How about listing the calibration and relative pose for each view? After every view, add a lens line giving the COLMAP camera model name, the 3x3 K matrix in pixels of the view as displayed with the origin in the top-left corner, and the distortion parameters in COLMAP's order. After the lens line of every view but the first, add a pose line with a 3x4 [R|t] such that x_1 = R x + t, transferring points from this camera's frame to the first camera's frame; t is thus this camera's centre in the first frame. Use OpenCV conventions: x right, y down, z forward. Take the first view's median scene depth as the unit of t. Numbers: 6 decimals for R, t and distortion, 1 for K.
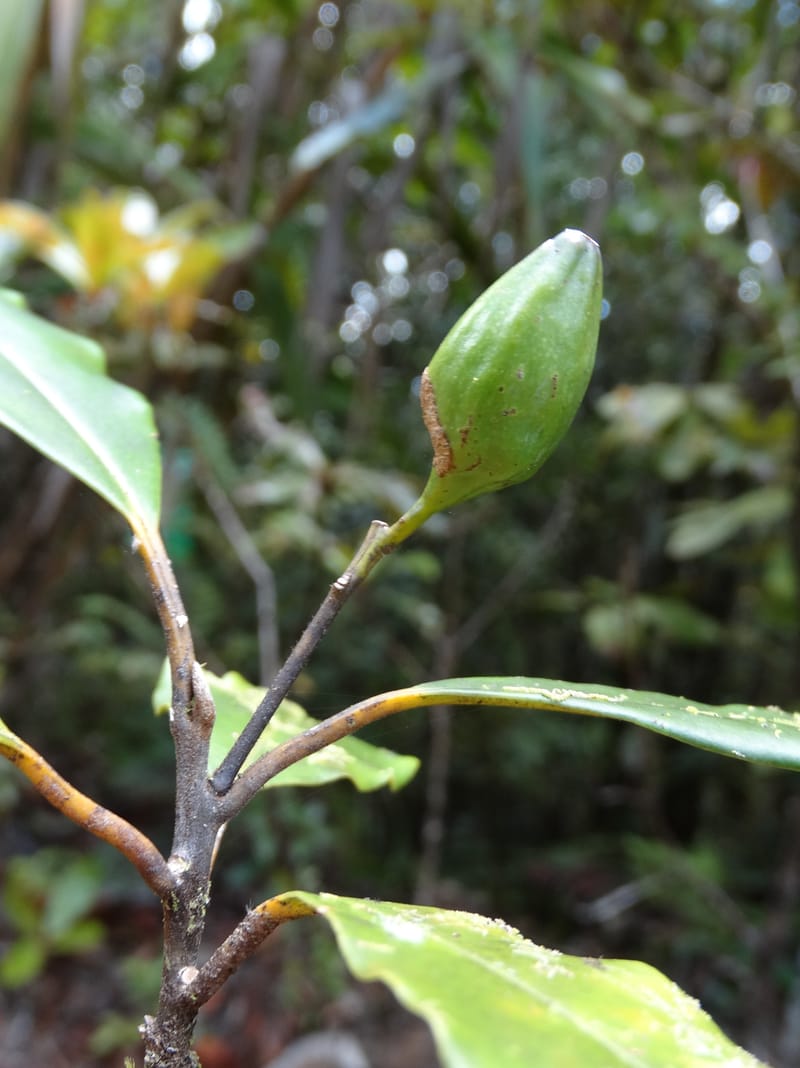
lens RADIAL K [[1216.7, 0, 389.9], [0, 1216.7, 538.0], [0, 0, 1]] dist [0.026294, -0.031794]
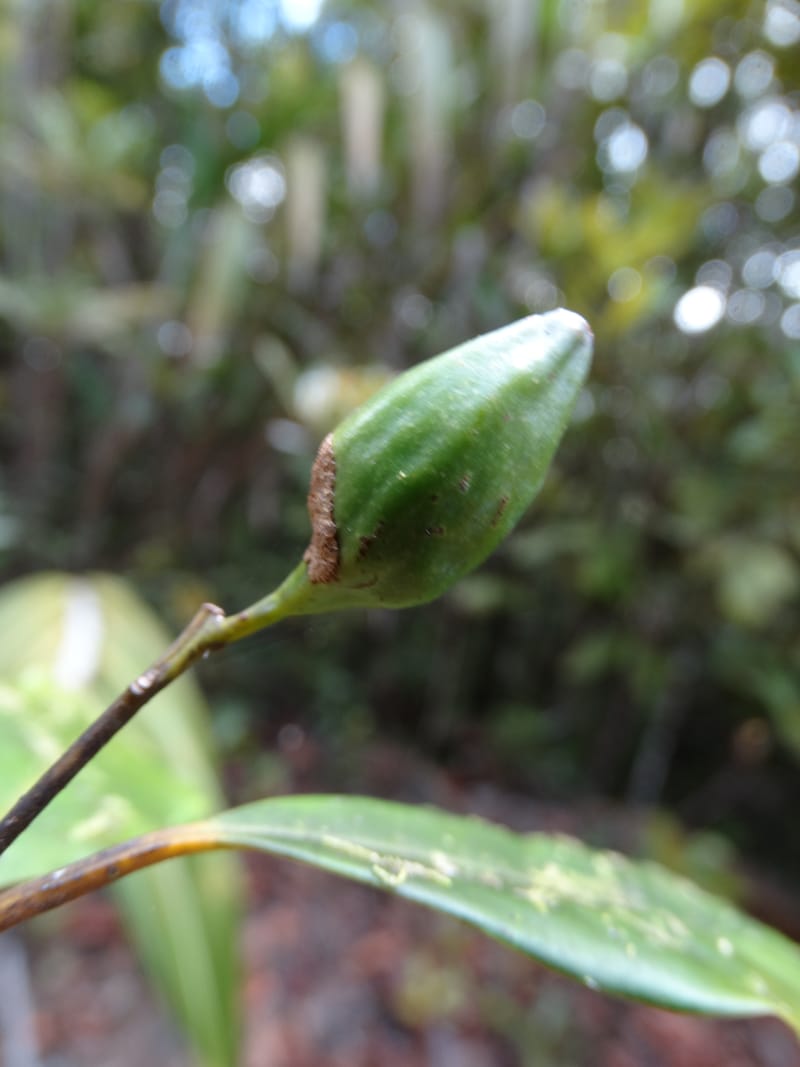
lens RADIAL K [[797.4, 0, 397.8], [0, 797.4, 532.8], [0, 0, 1]] dist [-0.000541, -0.000264]
pose [[0.941252, 0.236557, 0.241008, -0.034752], [-0.242319, 0.970179, -0.005890, -0.094431], [-0.235214, -0.052857, 0.970505, 0.552099]]
